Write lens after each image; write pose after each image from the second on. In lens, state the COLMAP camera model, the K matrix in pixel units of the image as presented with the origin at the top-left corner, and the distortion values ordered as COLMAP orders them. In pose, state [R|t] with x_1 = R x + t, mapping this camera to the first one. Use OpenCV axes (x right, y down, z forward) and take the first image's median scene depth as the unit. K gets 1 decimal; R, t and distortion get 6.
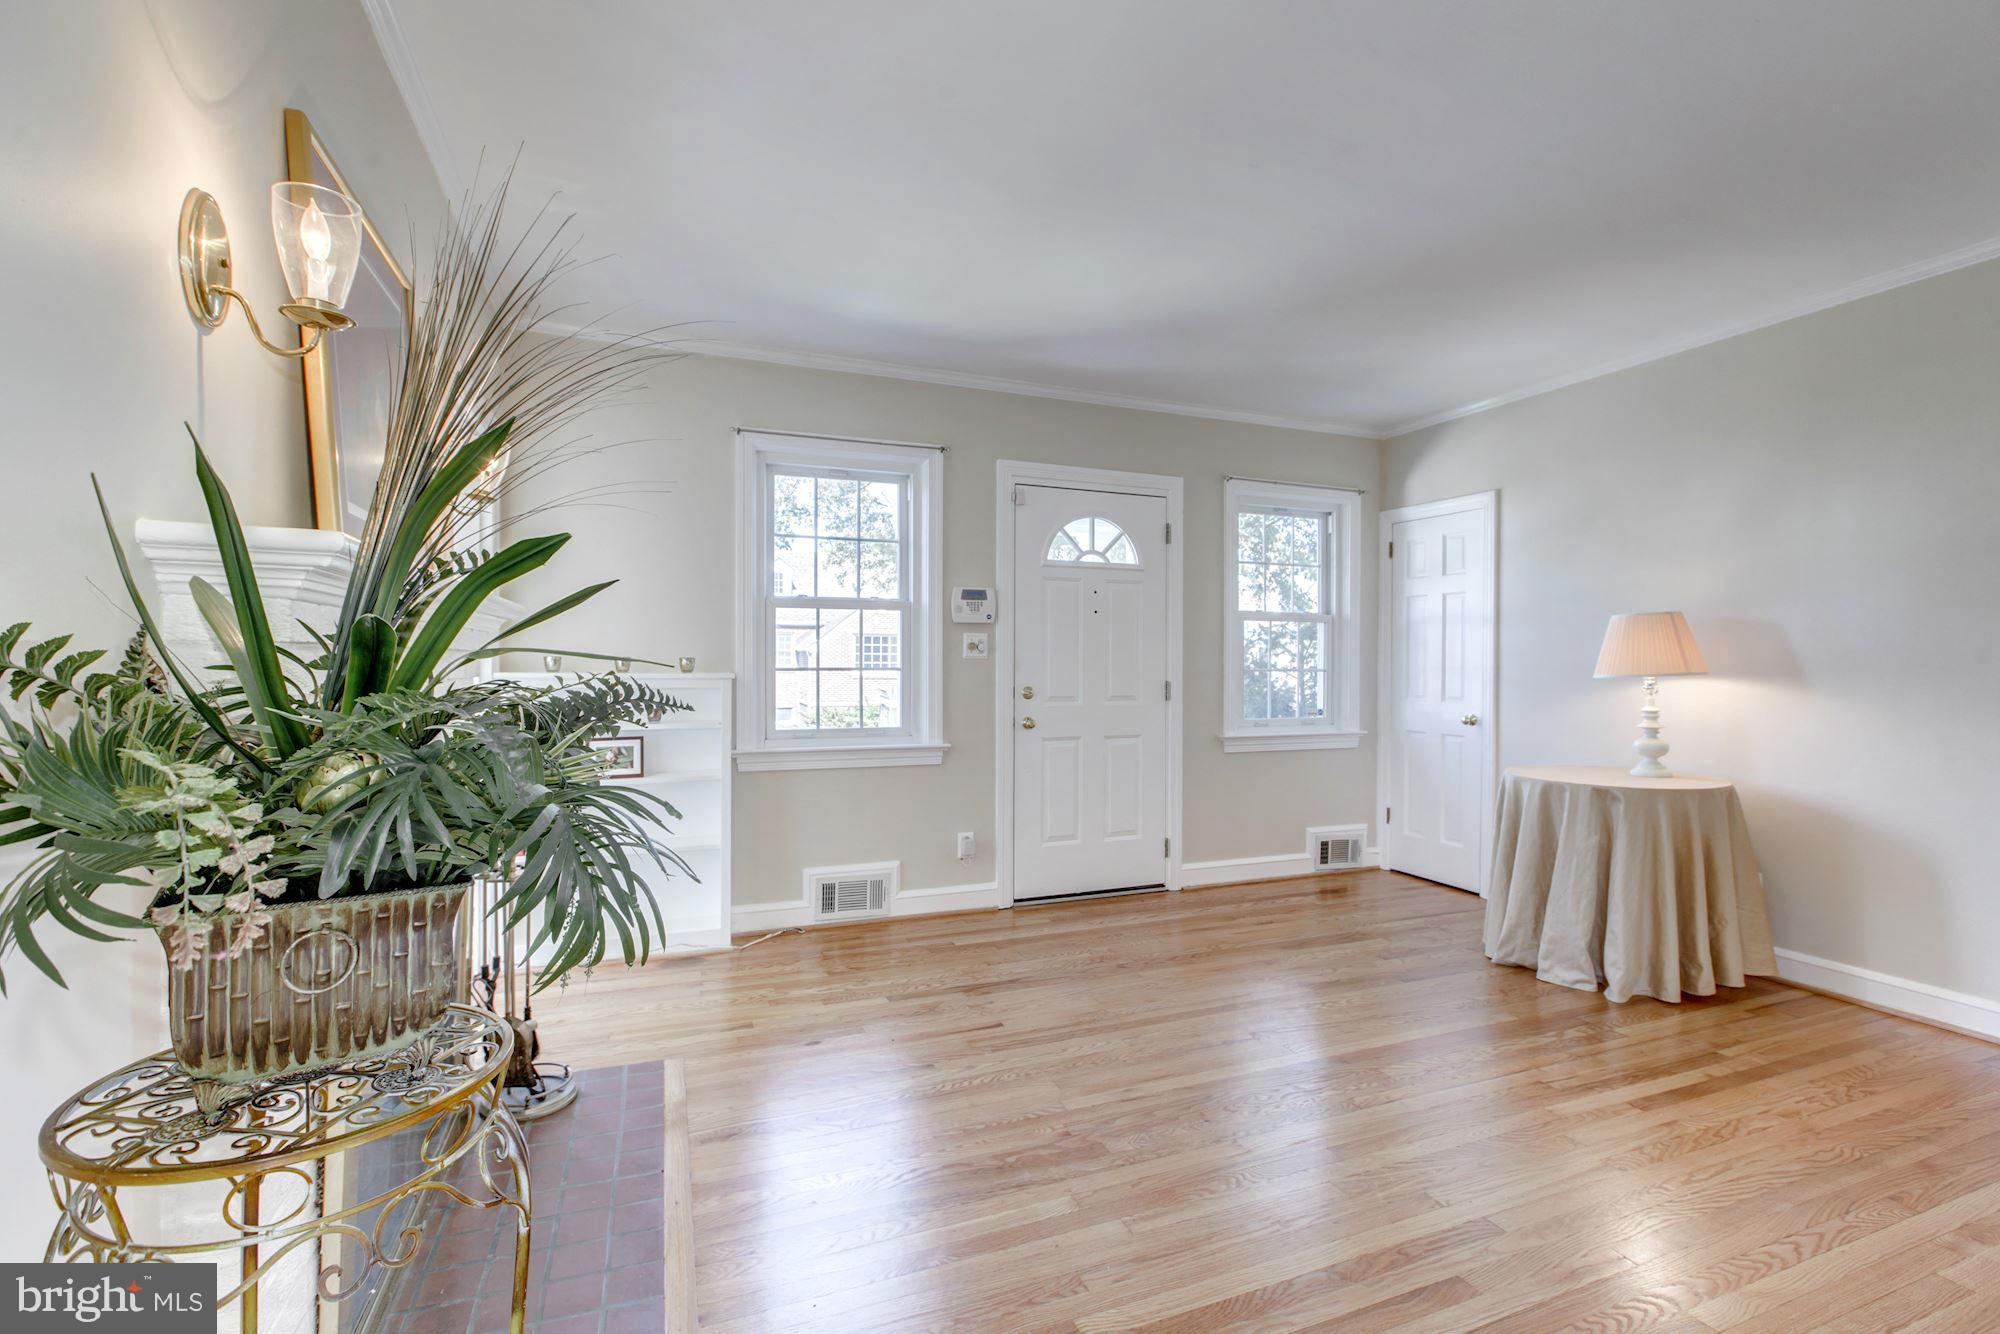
lens RADIAL K [[884.9, 0, 1000.0], [0, 884.9, 667.0], [0, 0, 1]] dist [0.002022, 0.000435]
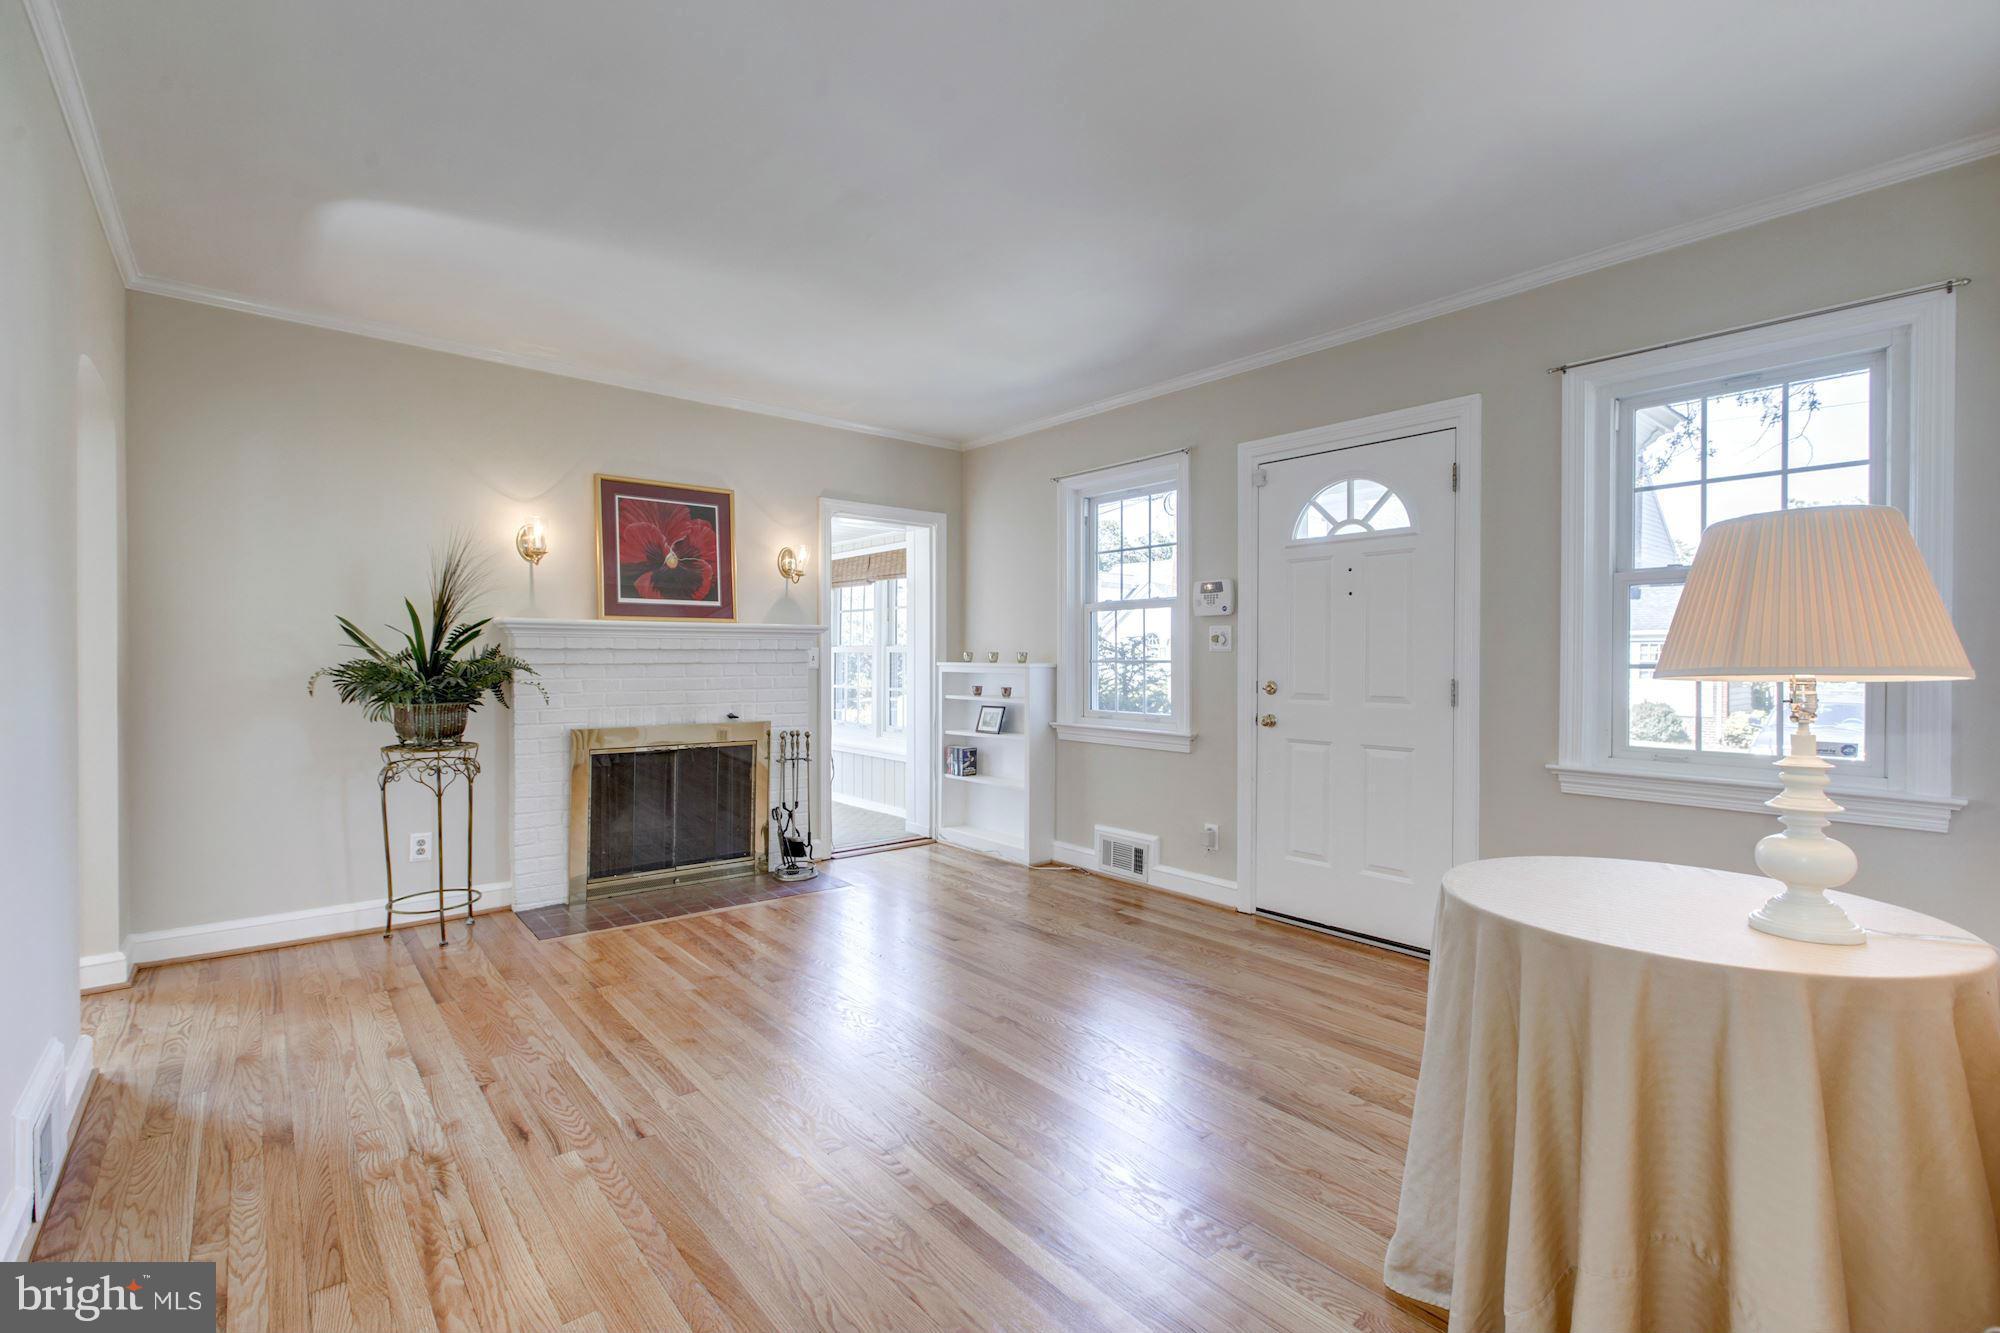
lens RADIAL K [[898.0, 0, 998.6], [0, 898.0, 662.8], [0, 0, 1]] dist [0.000930, -0.000401]
pose [[0.307603, 0.003744, -0.951508, 0.854232], [-0.006240, 0.999979, 0.001917, 0.003289], [0.951494, 0.005348, 0.307619, 0.454500]]
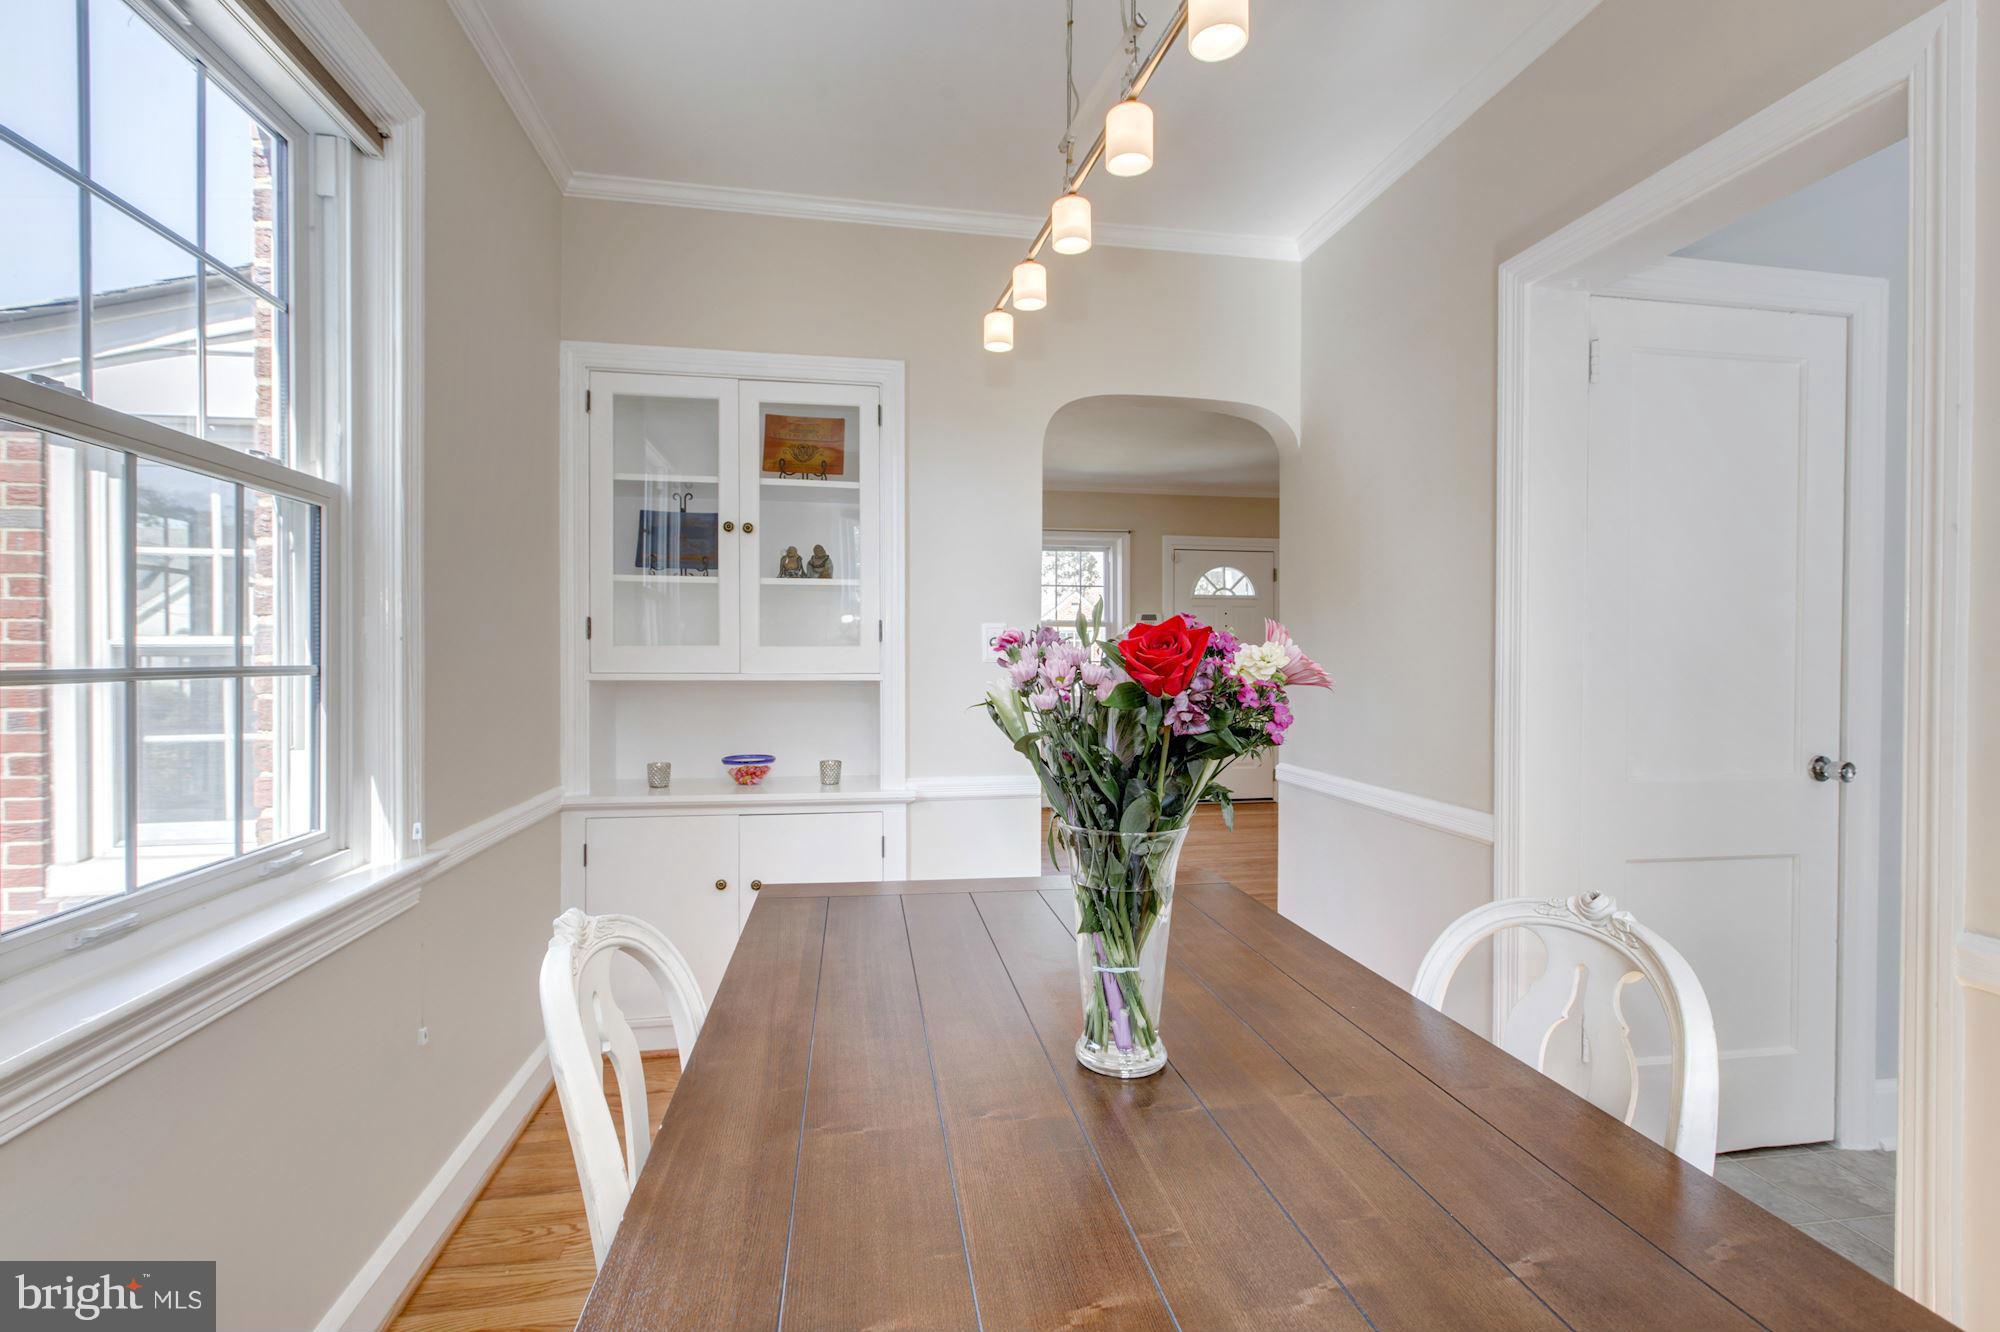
lens RADIAL K [[898.0, 0, 998.6], [0, 898.0, 662.3], [0, 0, 1]] dist [0.000930, -0.000401]
pose [[0.973665, 0.005329, -0.227920, 0.082825], [-0.005176, 0.999986, 0.001269, 0.003623], [0.227923, -0.000056, 0.973679, -0.719771]]
